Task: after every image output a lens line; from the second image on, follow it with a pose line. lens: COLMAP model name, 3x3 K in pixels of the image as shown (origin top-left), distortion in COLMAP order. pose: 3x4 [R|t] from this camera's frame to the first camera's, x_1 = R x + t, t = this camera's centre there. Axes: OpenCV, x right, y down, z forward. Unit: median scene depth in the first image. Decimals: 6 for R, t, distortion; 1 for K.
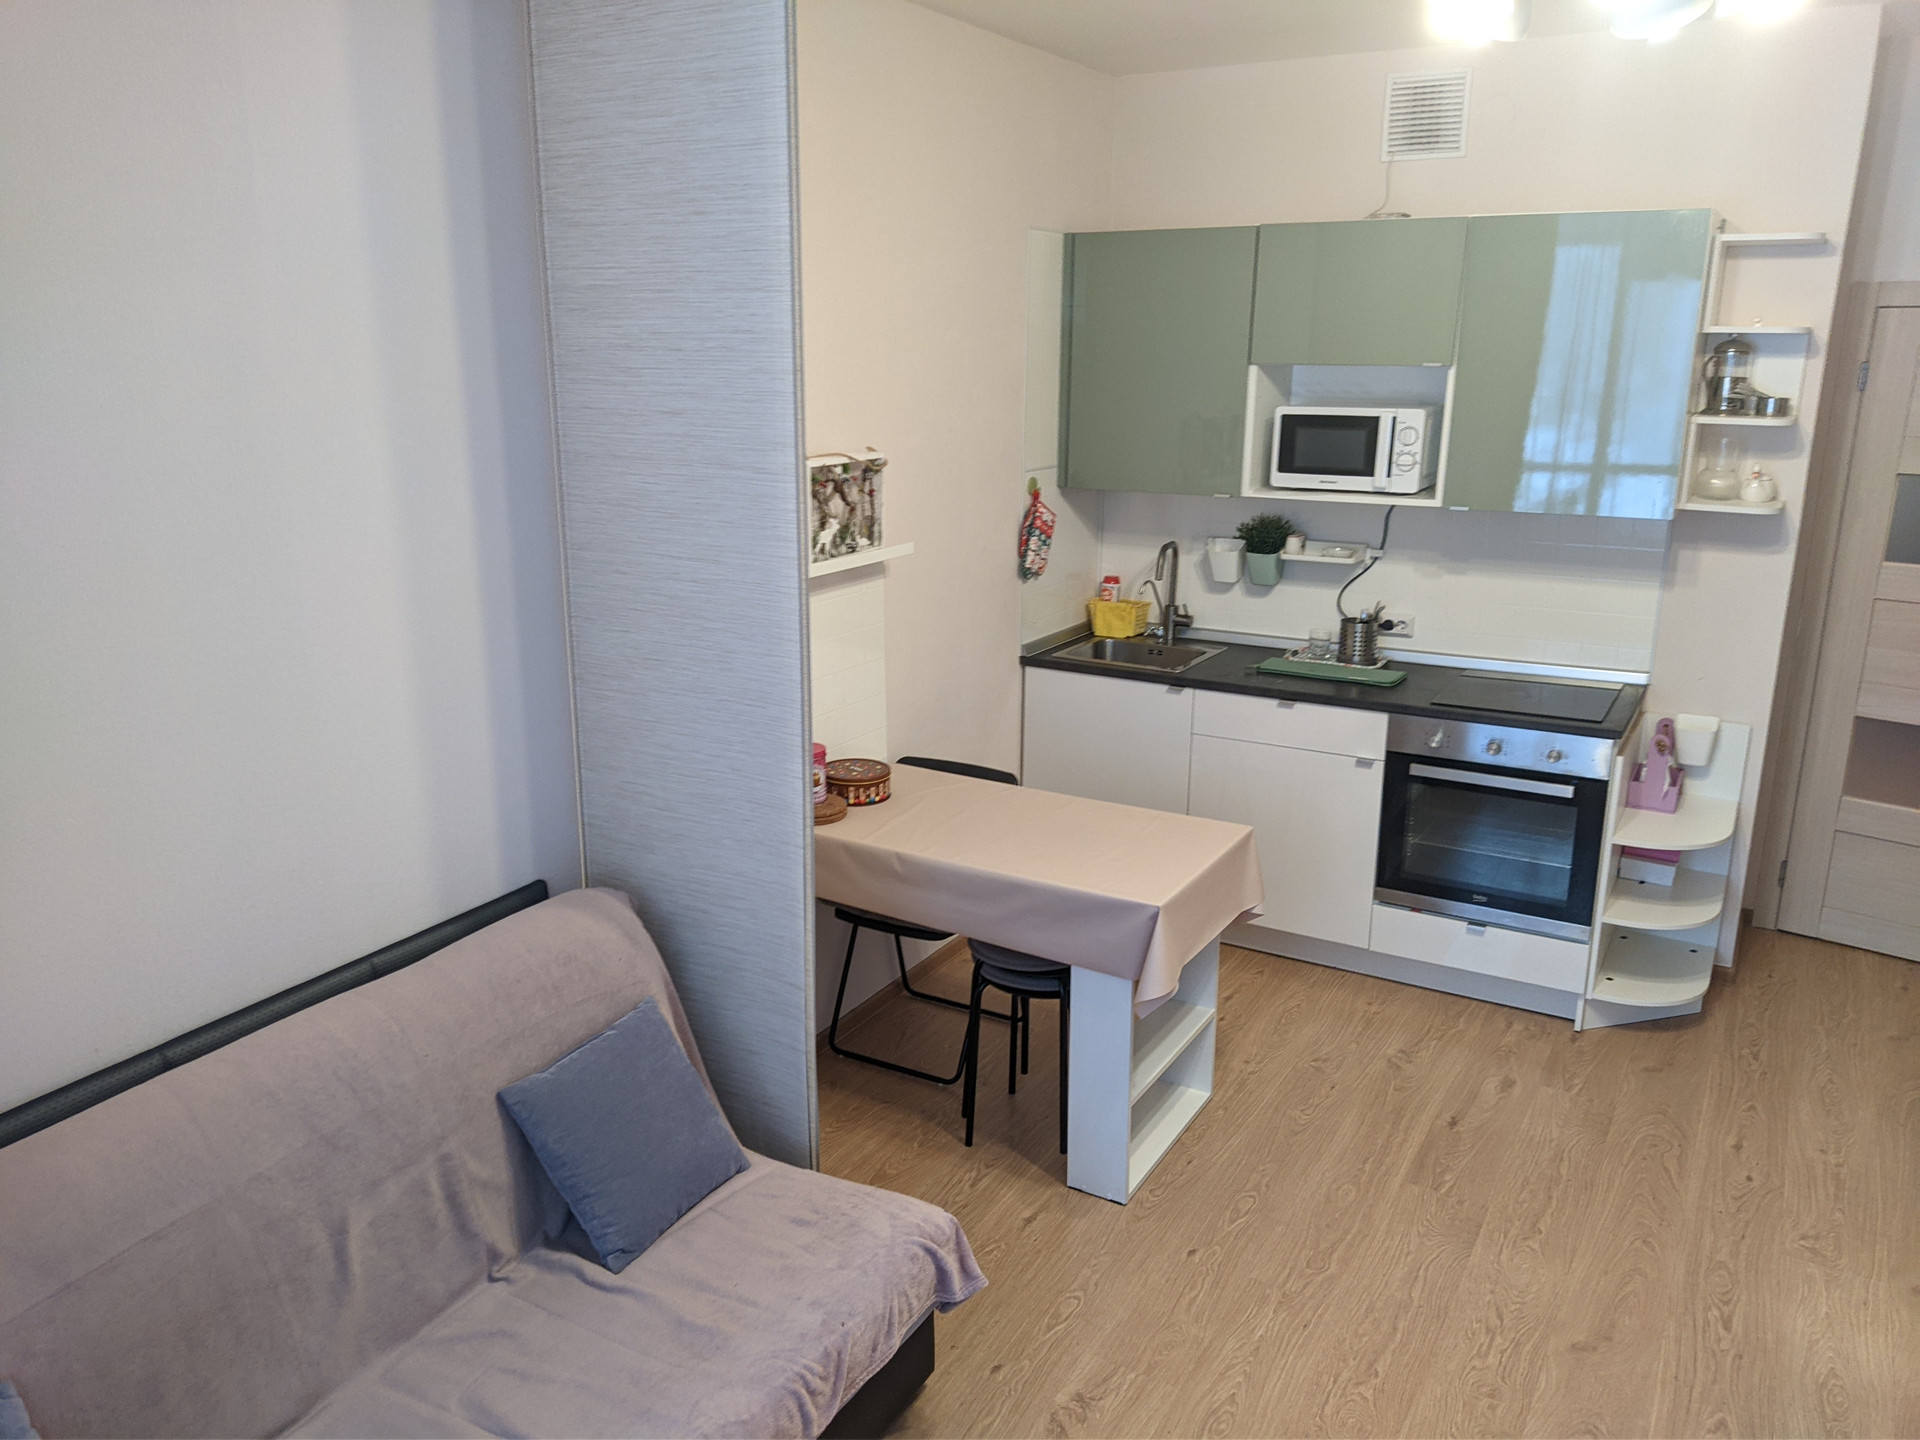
lens RADIAL K [[1425.1, 0, 960.0], [0, 1425.1, 720.0], [0, 0, 1]] dist [0.127084, -0.209699]
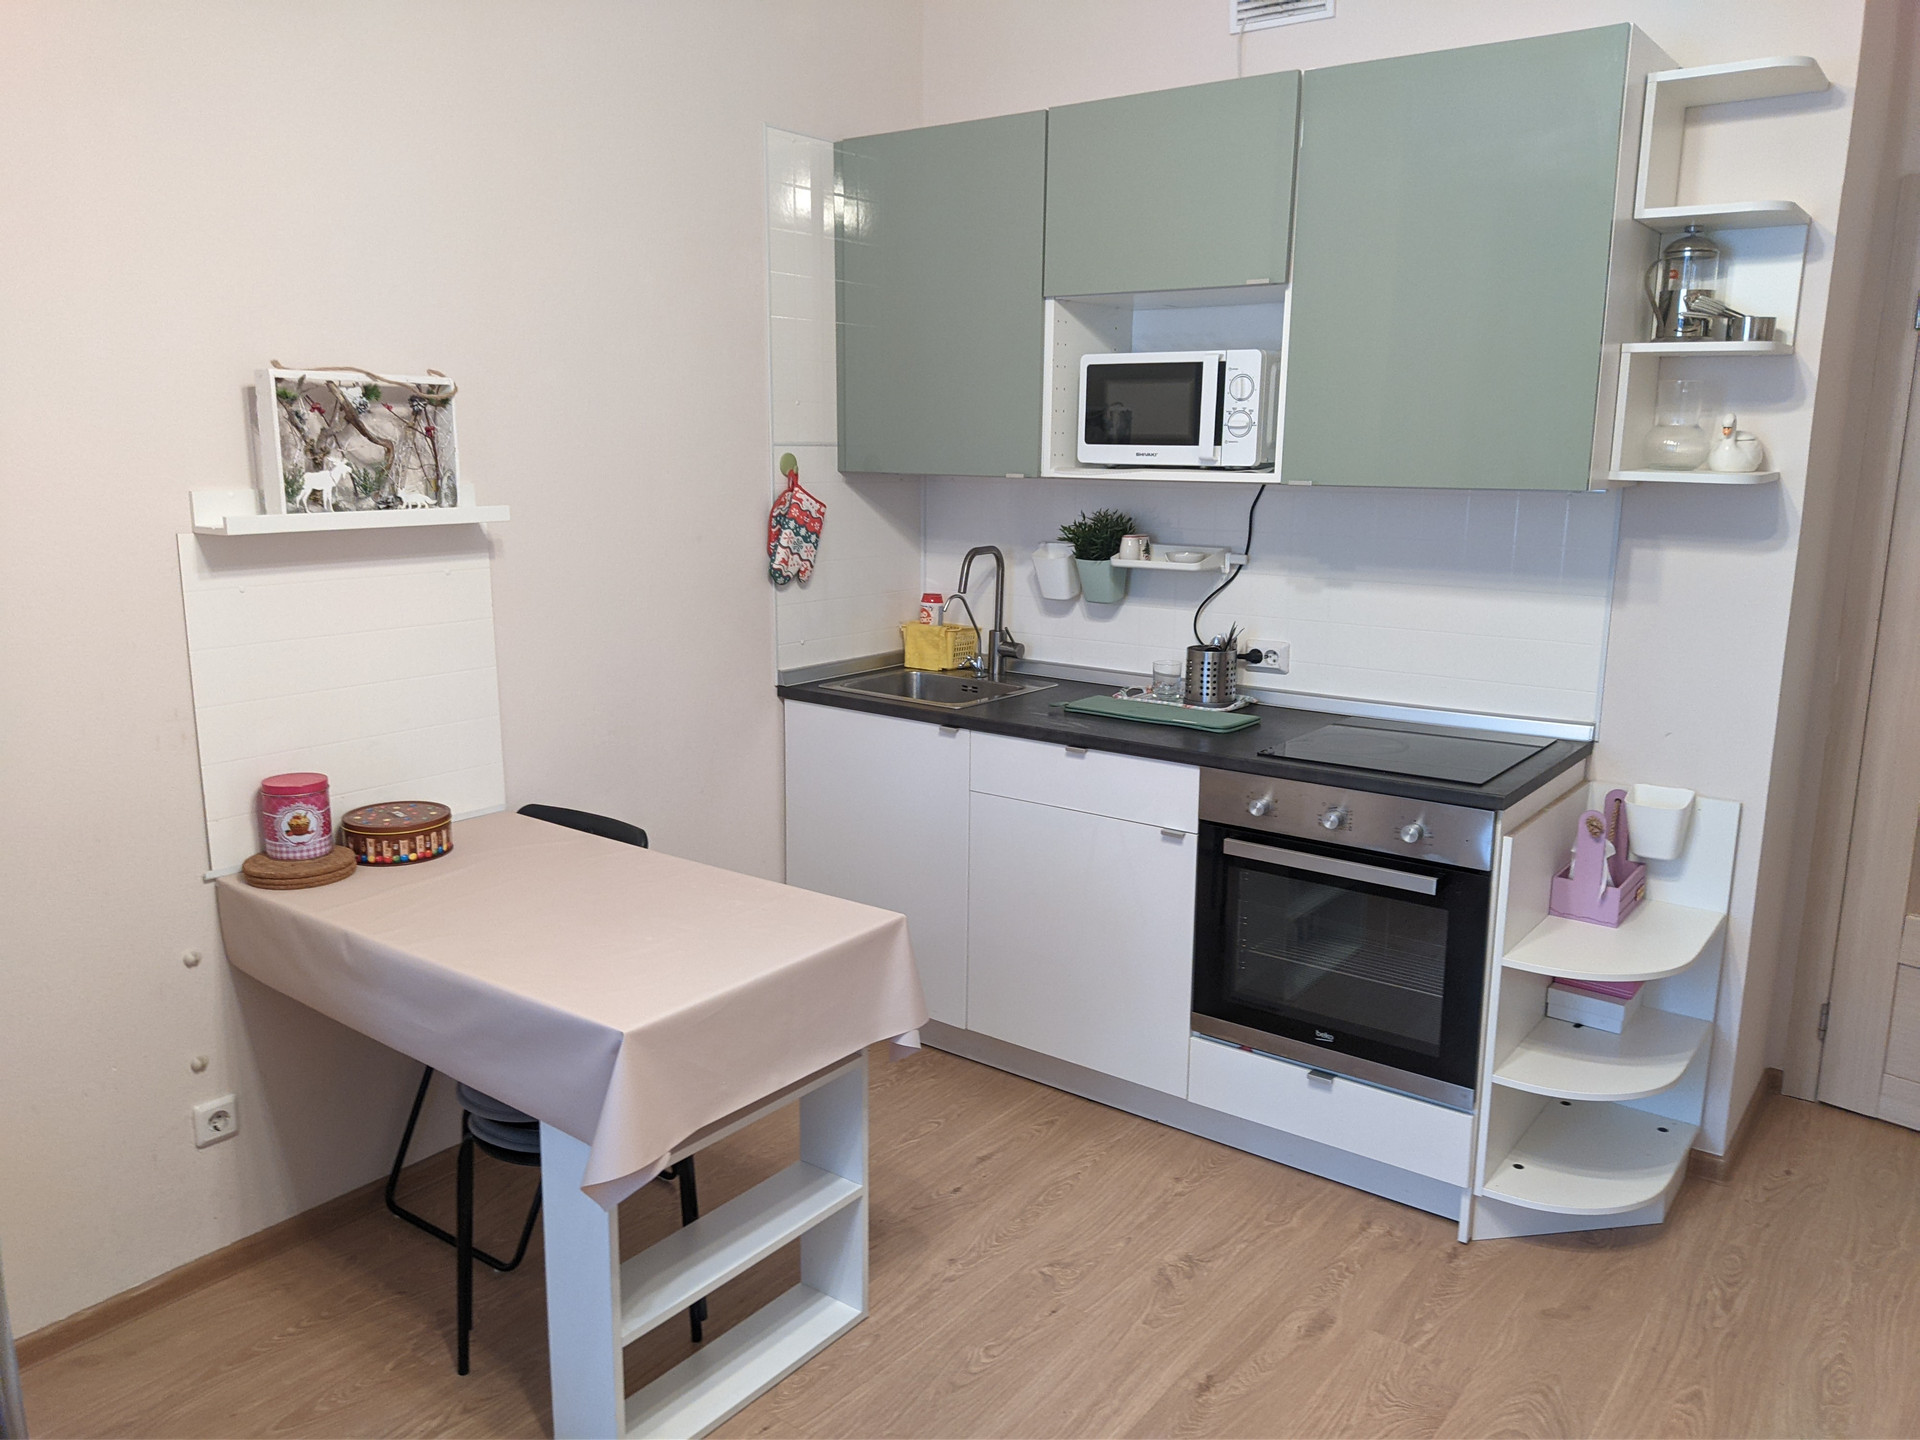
lens RADIAL K [[1425.1, 0, 960.0], [0, 1425.1, 720.0], [0, 0, 1]] dist [0.127084, -0.209699]
pose [[0.992930, 0.027543, -0.115458, 0.257202], [-0.034713, 0.997561, -0.060556, 0.019009], [0.113509, 0.064136, 0.991465, 0.276162]]
